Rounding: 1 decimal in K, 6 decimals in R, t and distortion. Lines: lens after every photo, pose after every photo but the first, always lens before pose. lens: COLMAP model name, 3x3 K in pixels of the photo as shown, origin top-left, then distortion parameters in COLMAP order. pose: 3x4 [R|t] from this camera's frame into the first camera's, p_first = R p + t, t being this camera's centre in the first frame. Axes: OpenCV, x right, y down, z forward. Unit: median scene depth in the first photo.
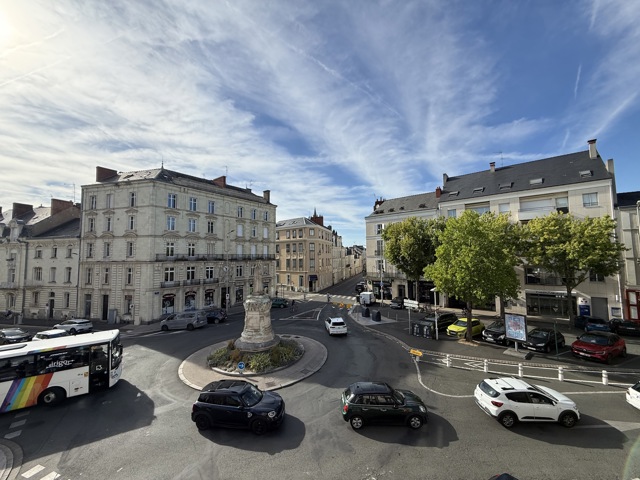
lens RADIAL K [[255.4, 0, 318.7], [0, 255.4, 238.0], [0, 0, 1]] dist [-0.000575, -0.000237]
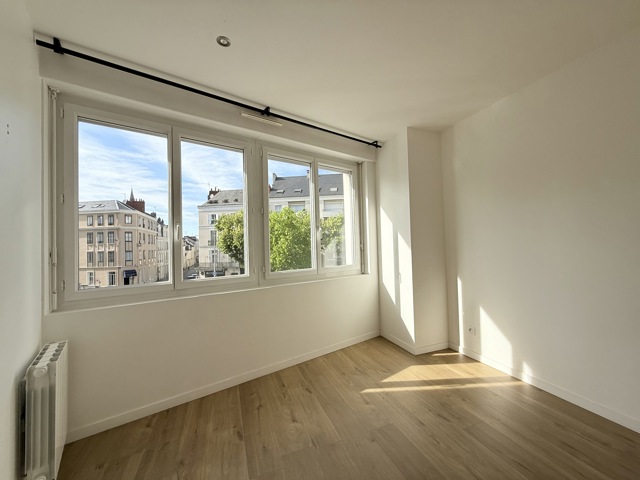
lens RADIAL K [[255.4, 0, 320.0], [0, 255.4, 240.5], [0, 0, 1]] dist [-0.000575, -0.000237]
pose [[0.814016, 0.000321, 0.580842, -0.001238], [-0.024981, 0.999094, 0.034457, 0.003220], [-0.580305, -0.042559, 0.813286, -0.052223]]
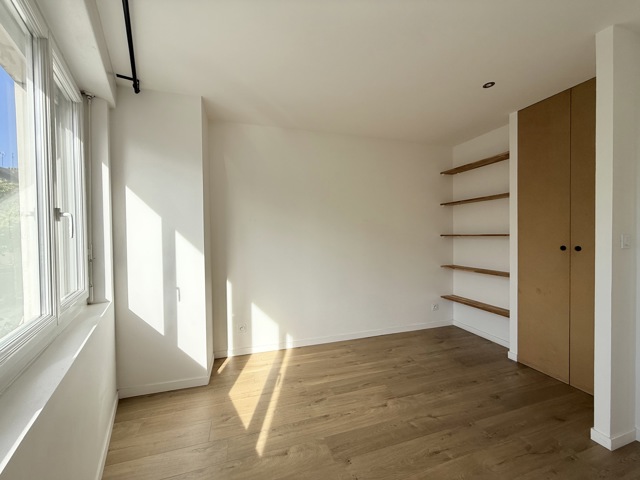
lens RADIAL K [[255.4, 0, 317.2], [0, 255.4, 240.3], [0, 0, 1]] dist [-0.000575, -0.000237]
pose [[-0.533068, -0.007915, 0.846036, 0.010899], [-0.047516, 0.998658, -0.020595, 0.017178], [-0.844737, -0.051179, -0.532729, 0.605585]]
